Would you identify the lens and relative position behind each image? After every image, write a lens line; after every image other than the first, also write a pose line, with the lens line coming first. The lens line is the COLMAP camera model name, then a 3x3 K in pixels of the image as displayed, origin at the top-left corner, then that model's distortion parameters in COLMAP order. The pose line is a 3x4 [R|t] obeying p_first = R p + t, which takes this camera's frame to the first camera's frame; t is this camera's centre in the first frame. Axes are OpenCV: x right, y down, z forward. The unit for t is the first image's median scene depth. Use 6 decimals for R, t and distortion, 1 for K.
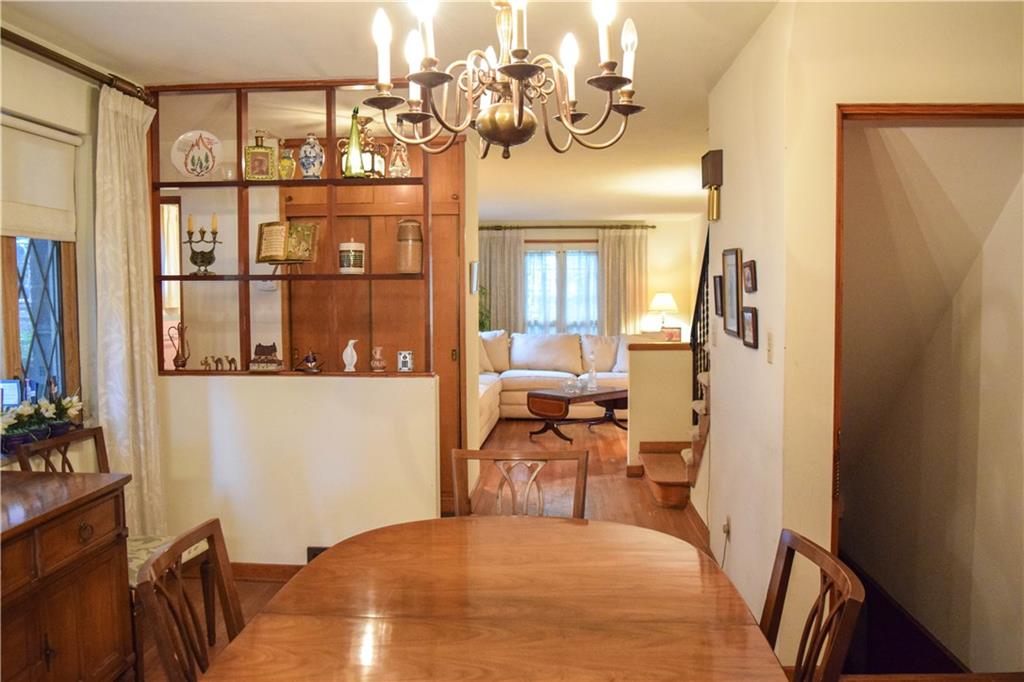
lens RADIAL K [[817.6, 0, 513.3], [0, 817.6, 337.5], [0, 0, 1]] dist [-0.092909, 0.000668]
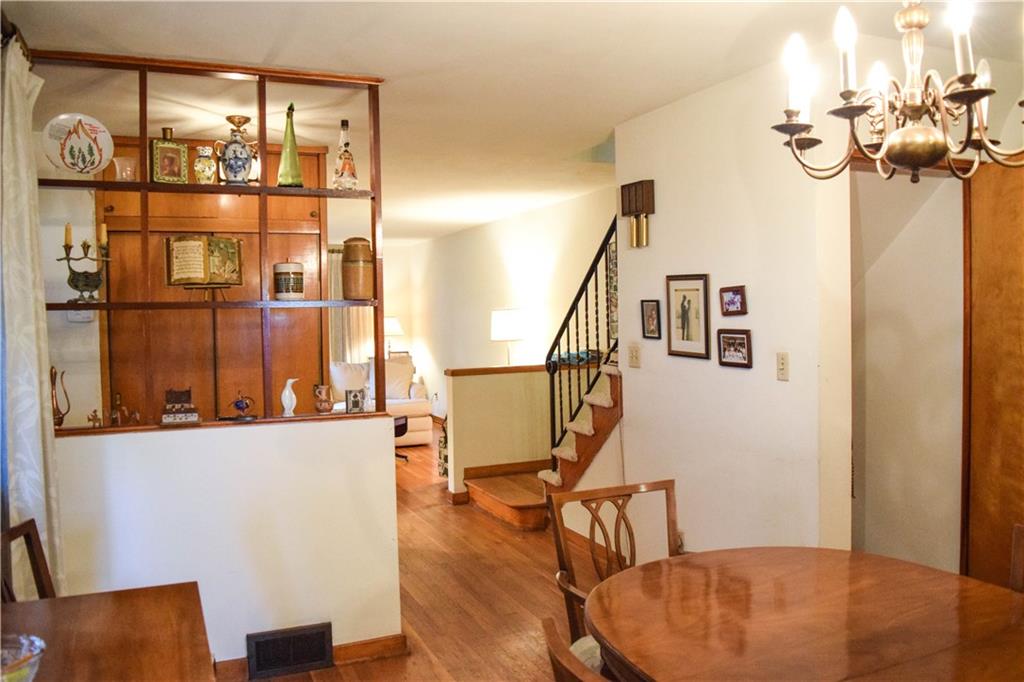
lens RADIAL K [[801.9, 0, 507.7], [0, 801.9, 337.9], [0, 0, 1]] dist [-0.089368, 0.008990]
pose [[0.891868, -0.026346, 0.451527, -0.349490], [0.039186, 0.999049, -0.019108, -0.013959], [-0.450595, 0.034735, 0.892053, 0.156539]]
